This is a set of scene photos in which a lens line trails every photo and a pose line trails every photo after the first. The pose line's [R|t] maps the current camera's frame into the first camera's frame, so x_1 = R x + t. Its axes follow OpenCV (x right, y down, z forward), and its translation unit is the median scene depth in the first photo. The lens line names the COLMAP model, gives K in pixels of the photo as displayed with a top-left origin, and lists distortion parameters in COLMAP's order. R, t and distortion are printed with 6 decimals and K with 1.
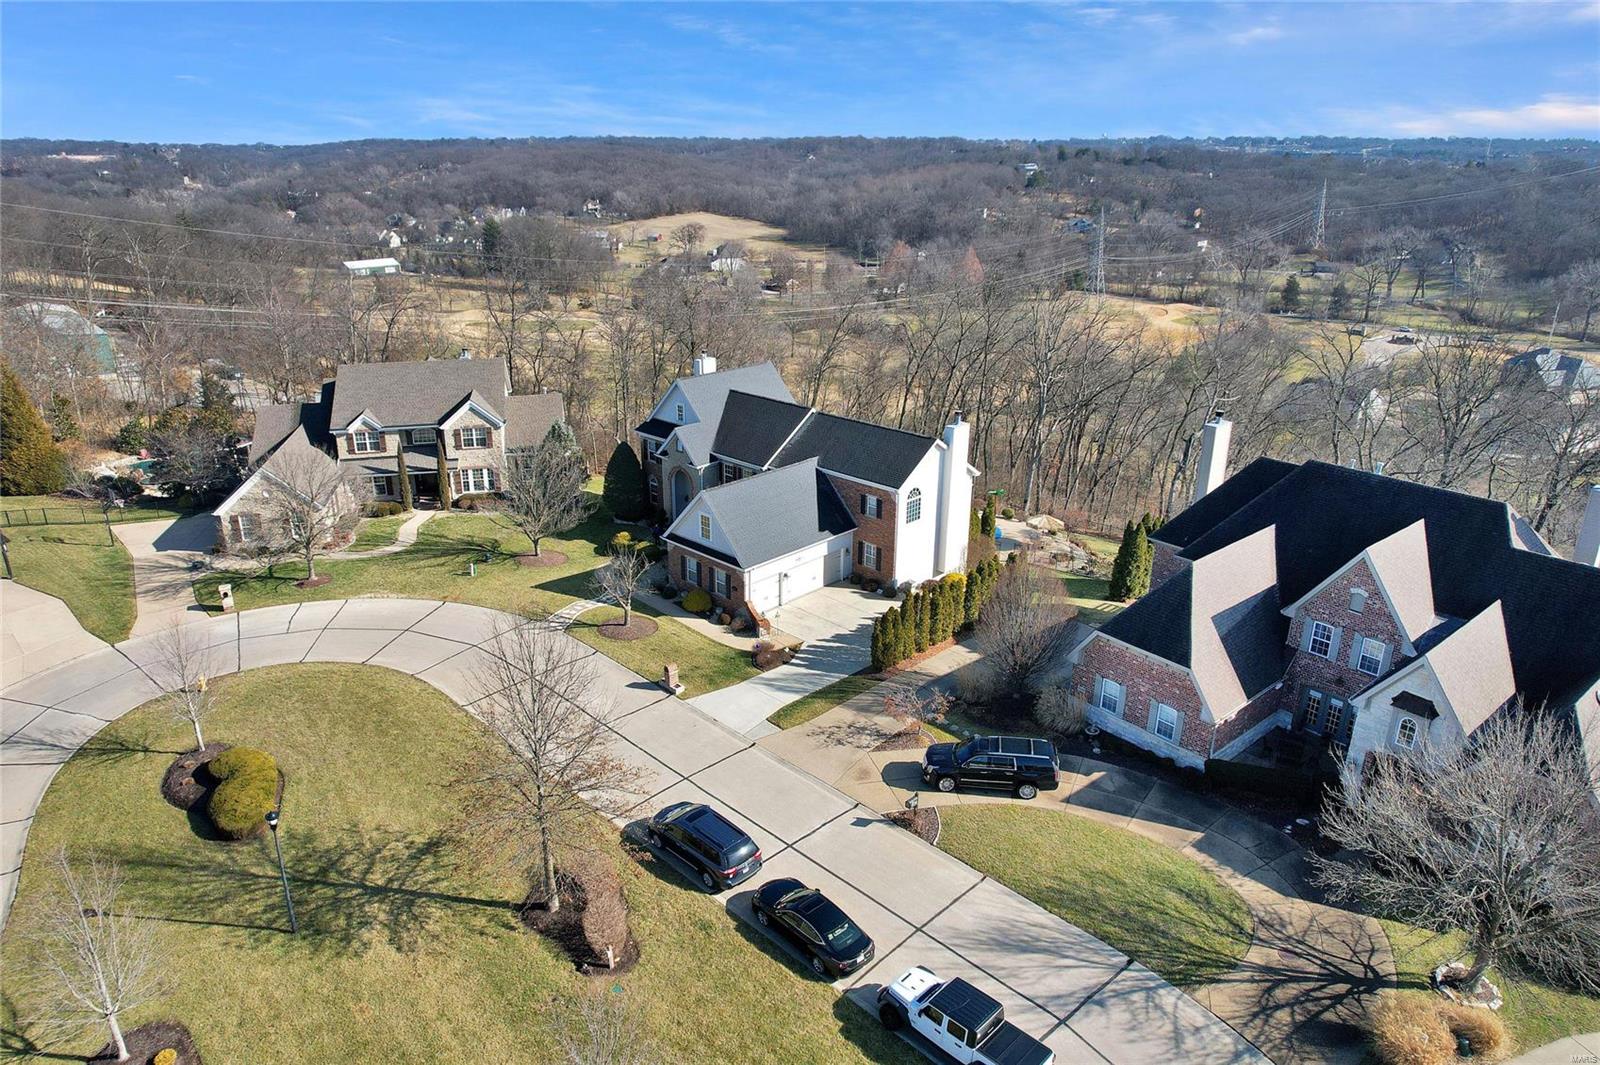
lens RADIAL K [[1013.4, 0, 783.9], [0, 1013.4, 531.1], [0, 0, 1]] dist [-0.066730, 0.048160]
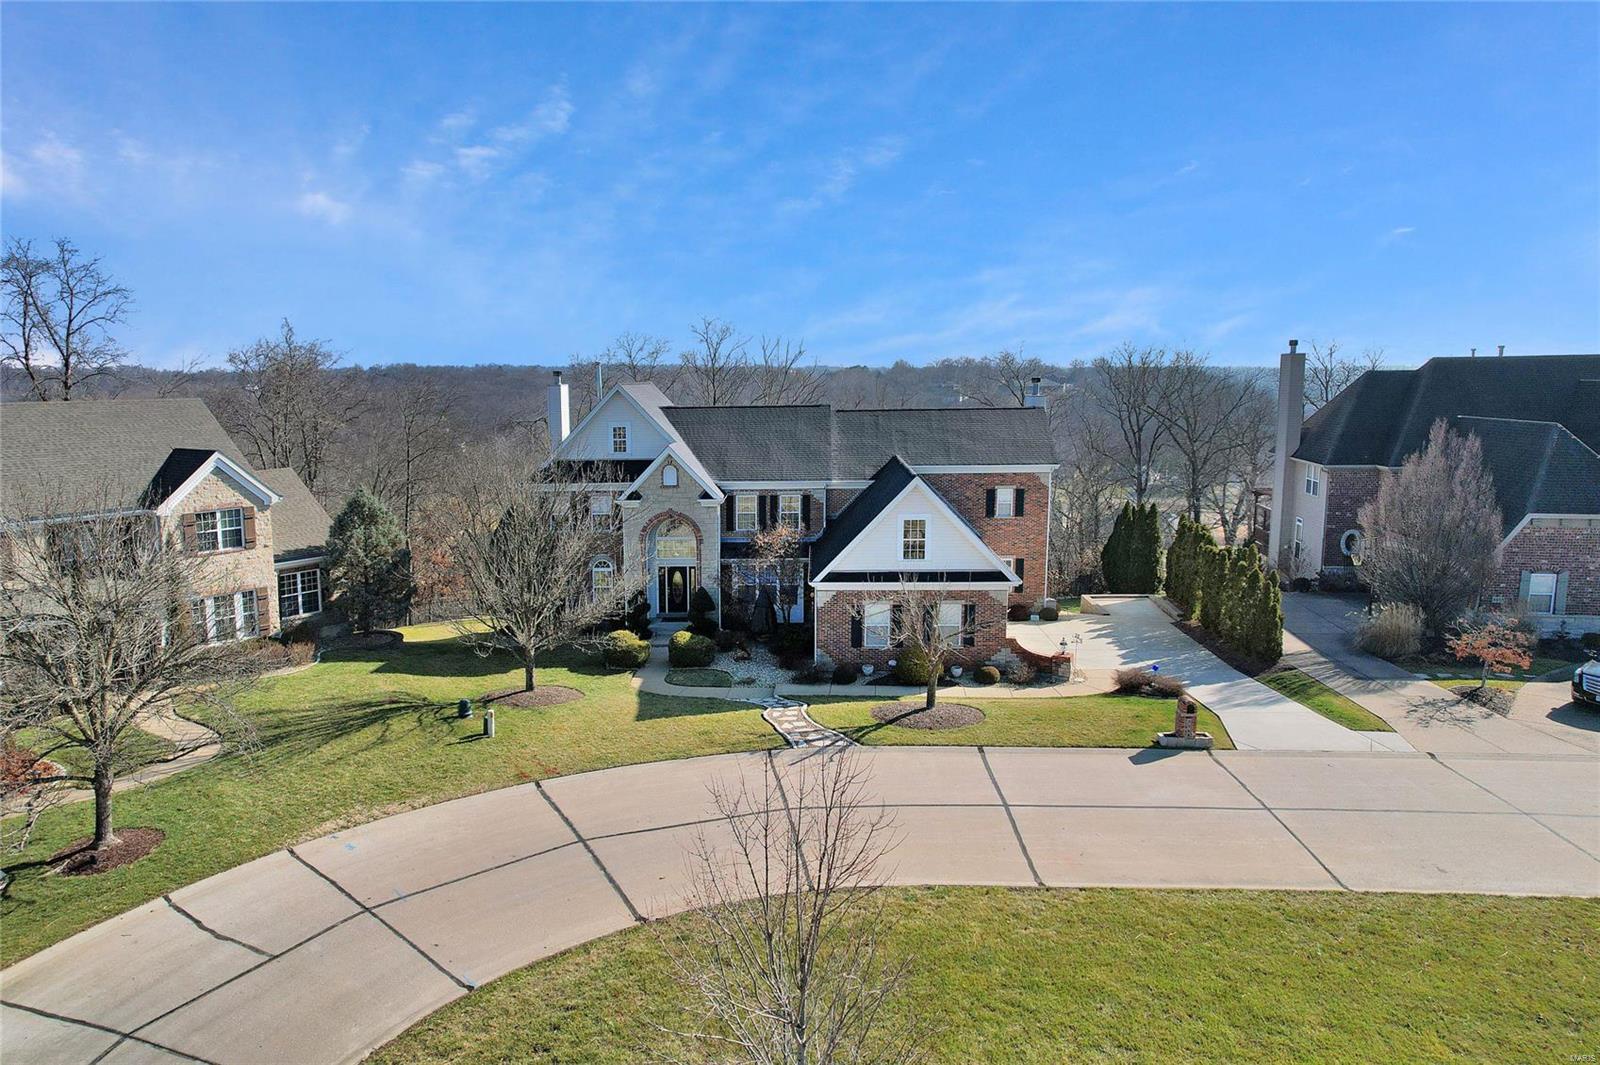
lens RADIAL K [[1013.4, 0, 783.9], [0, 1013.4, 531.1], [0, 0, 1]] dist [-0.066730, 0.048160]
pose [[0.750103, -0.112982, 0.651599, -0.519560], [0.245212, 0.962579, -0.115378, 0.041196], [-0.614180, 0.246325, 0.749738, 0.566307]]
